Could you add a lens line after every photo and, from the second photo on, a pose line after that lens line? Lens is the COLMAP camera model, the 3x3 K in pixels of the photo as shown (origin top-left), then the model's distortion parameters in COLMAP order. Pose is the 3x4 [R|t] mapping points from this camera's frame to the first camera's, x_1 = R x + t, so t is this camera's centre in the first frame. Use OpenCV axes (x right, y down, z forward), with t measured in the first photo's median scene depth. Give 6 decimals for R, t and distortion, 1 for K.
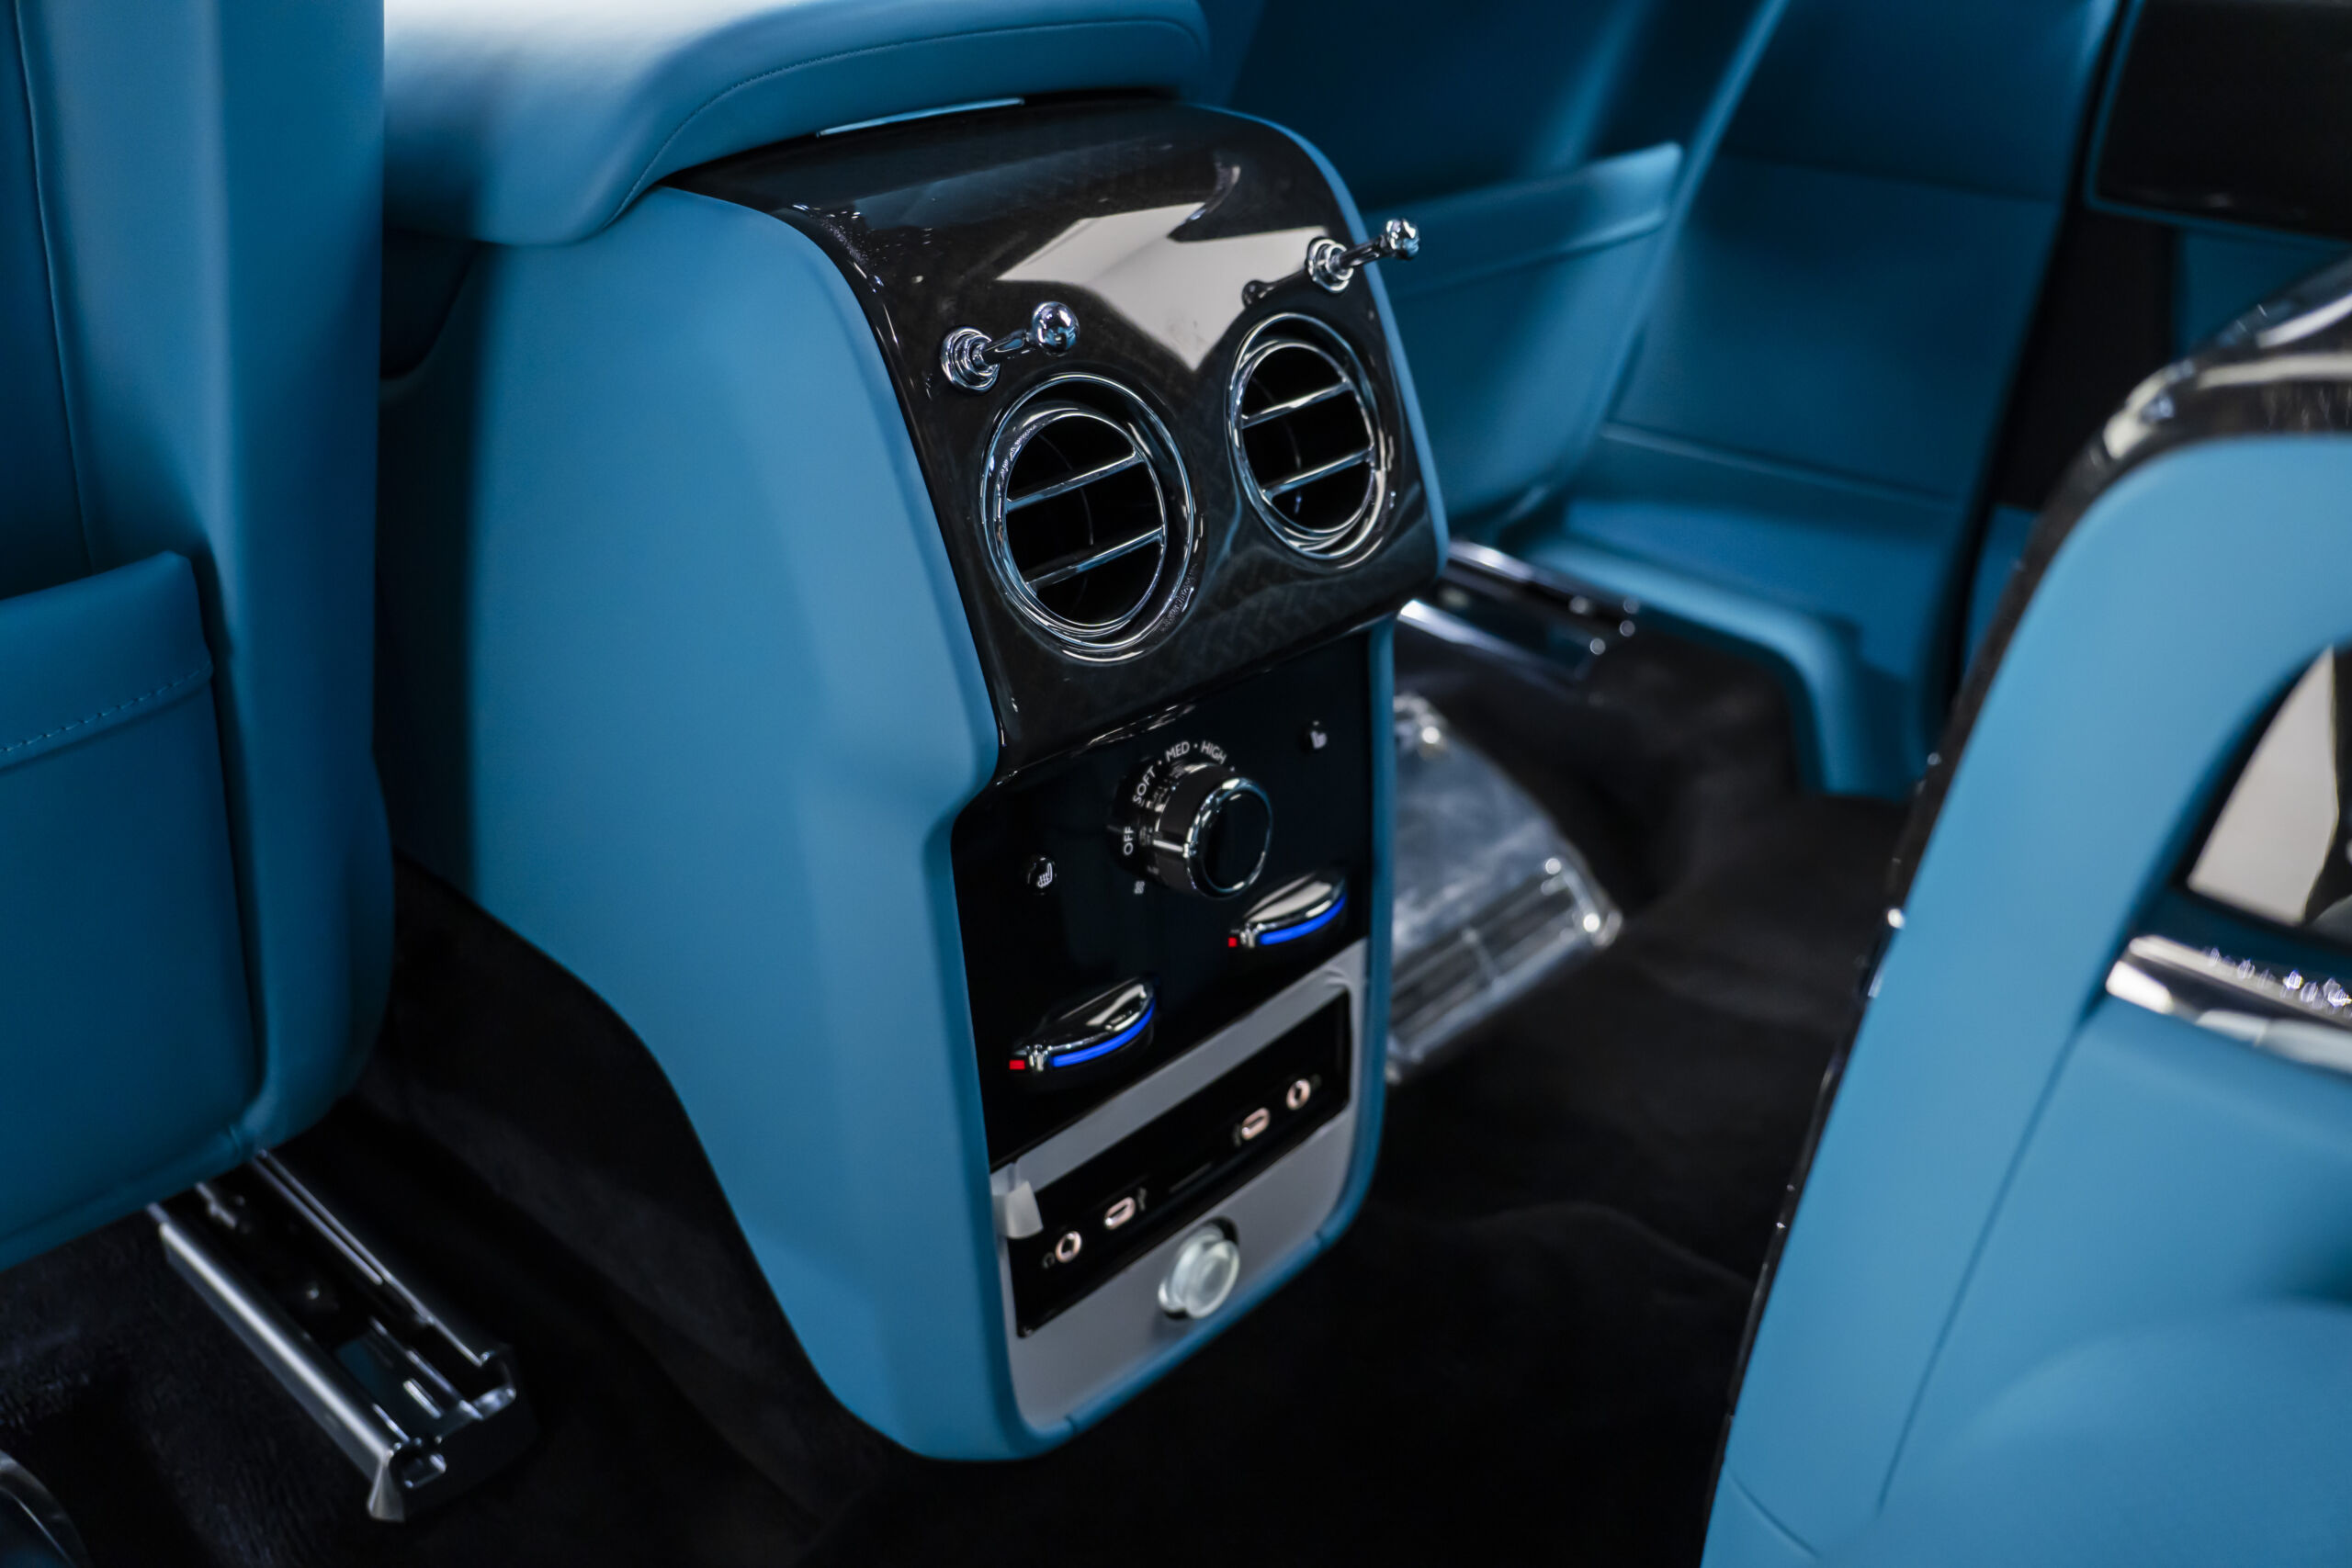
lens RADIAL K [[2213.3, 0, 1182.4], [0, 2213.3, 789.0], [0, 0, 1]] dist [-0.151758, 0.000000]
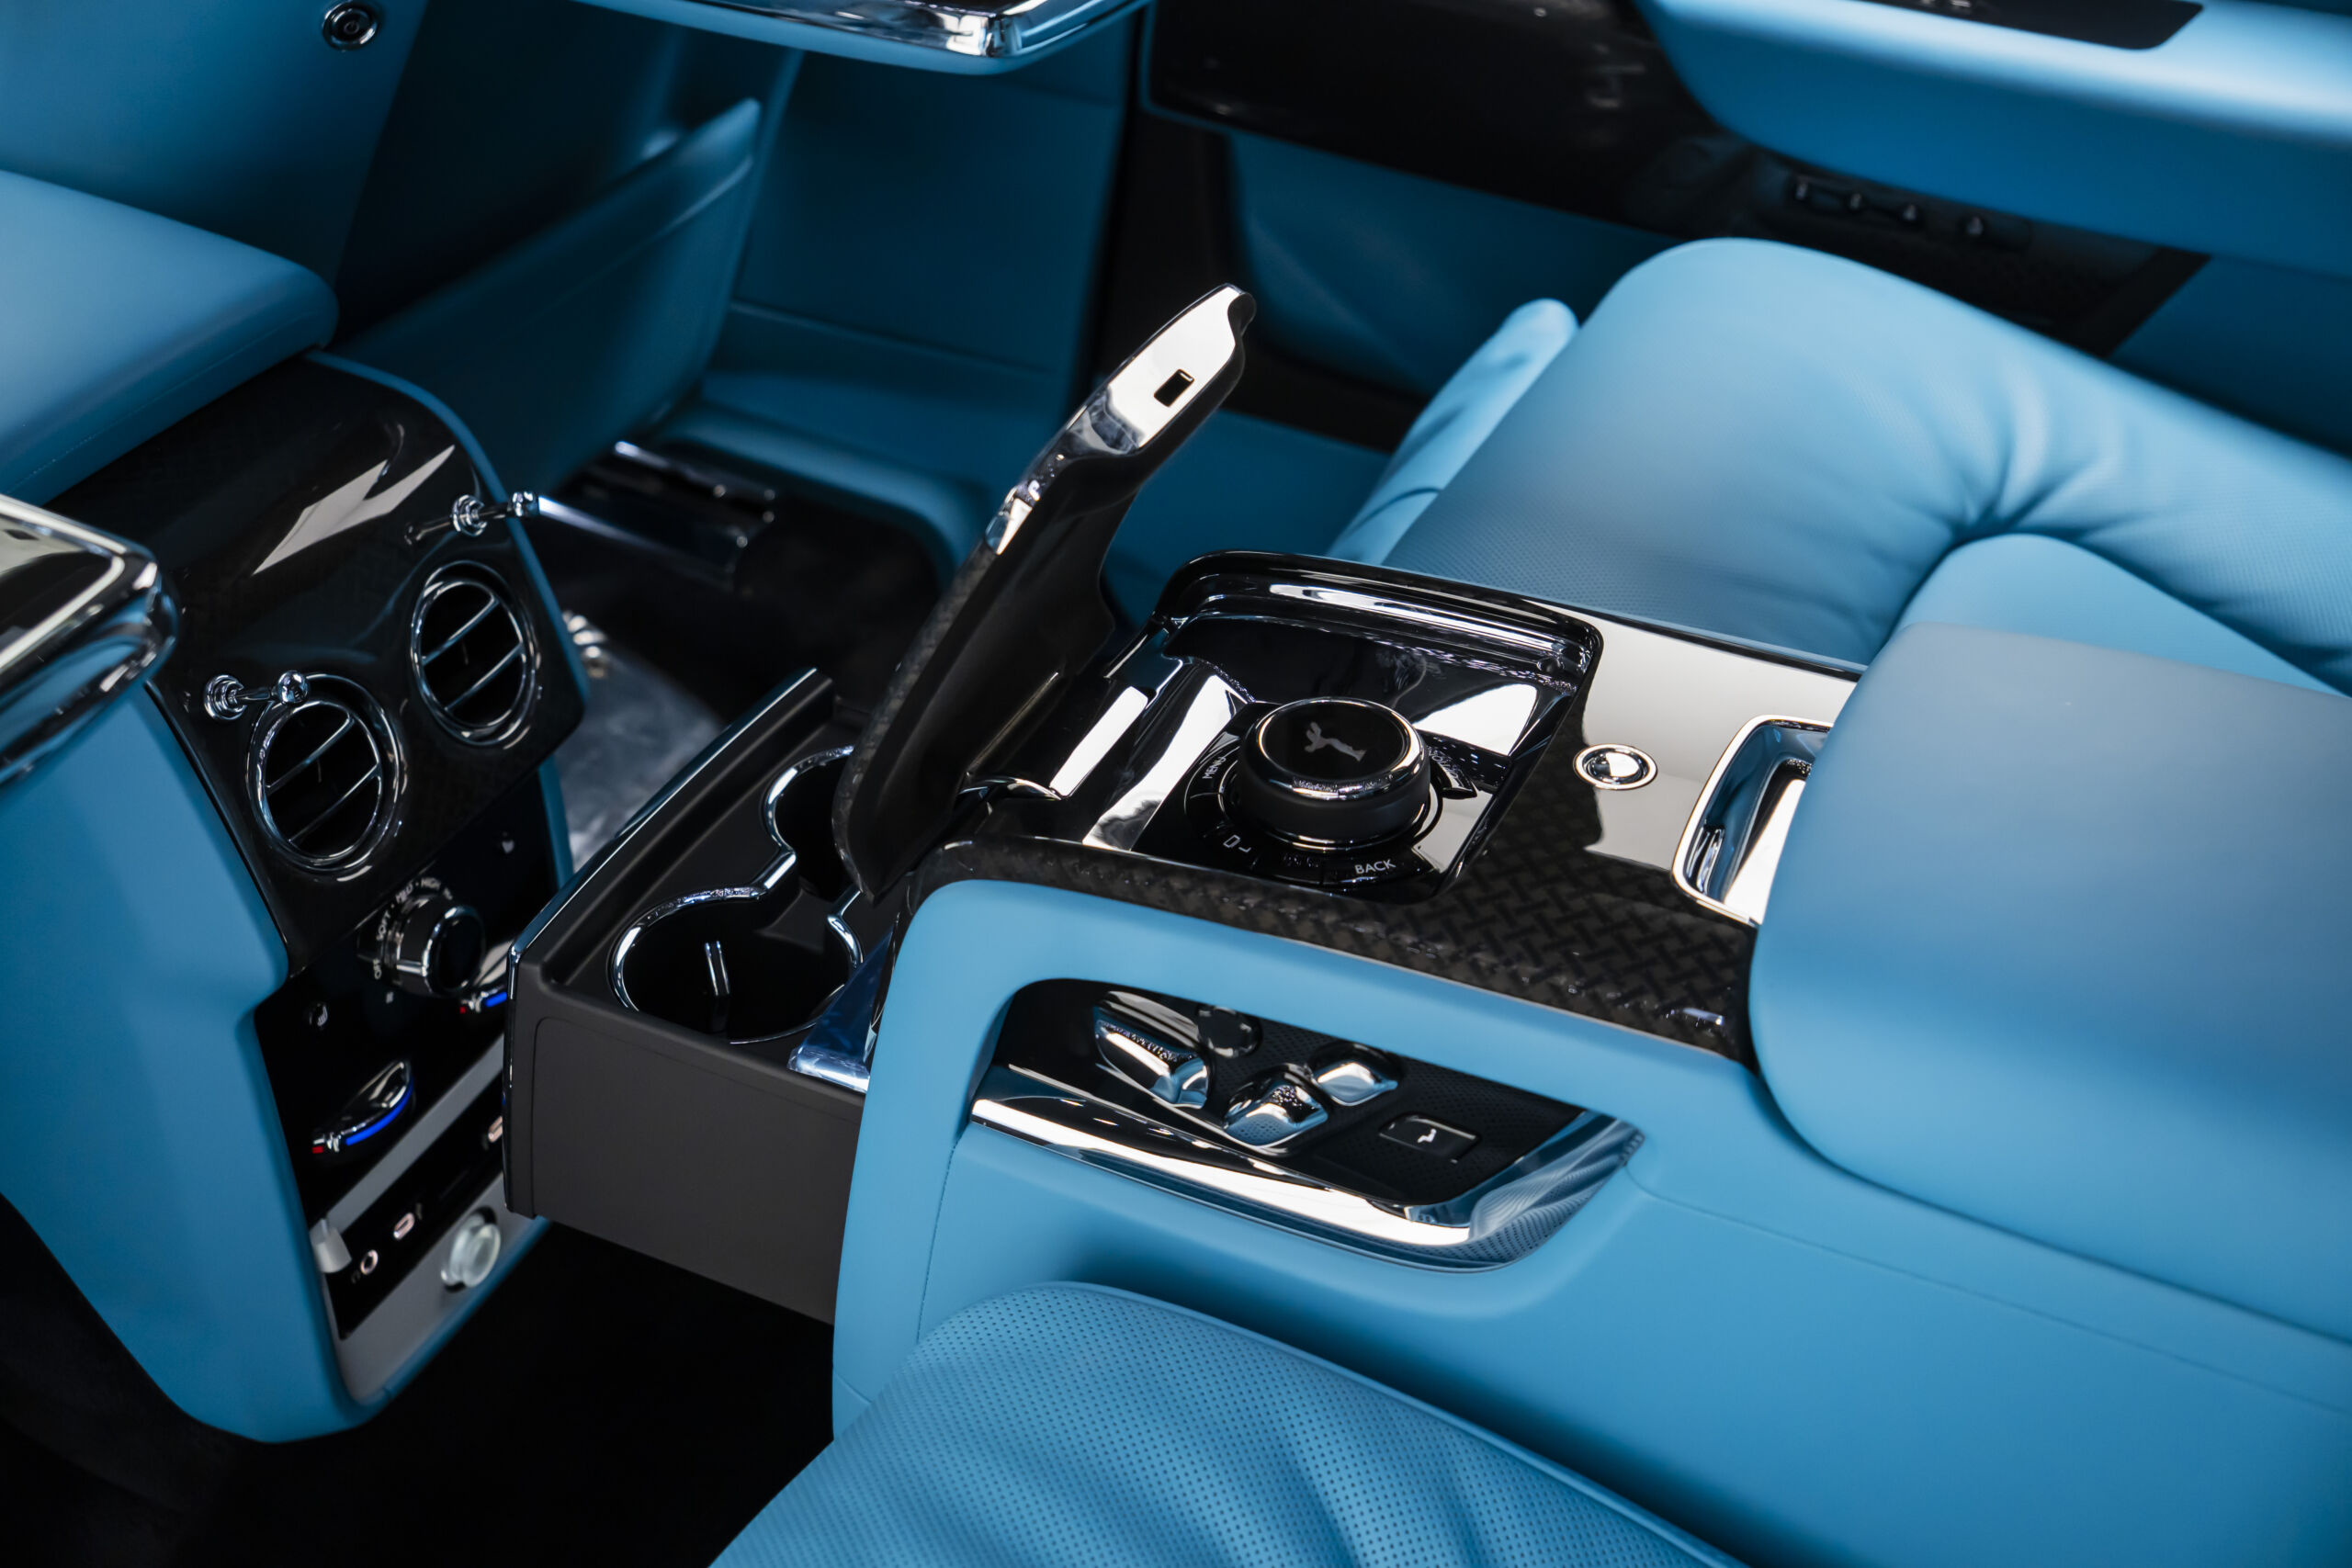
lens RADIAL K [[2888.3, 0, 1171.8], [0, 2888.3, 775.5], [0, 0, 1]] dist [0.068207, 0.000000]
pose [[0.948658, -0.147057, 0.280041, -0.040818], [0.103379, 0.980880, 0.164884, -0.312271], [-0.298934, -0.127468, 0.945722, -0.741788]]
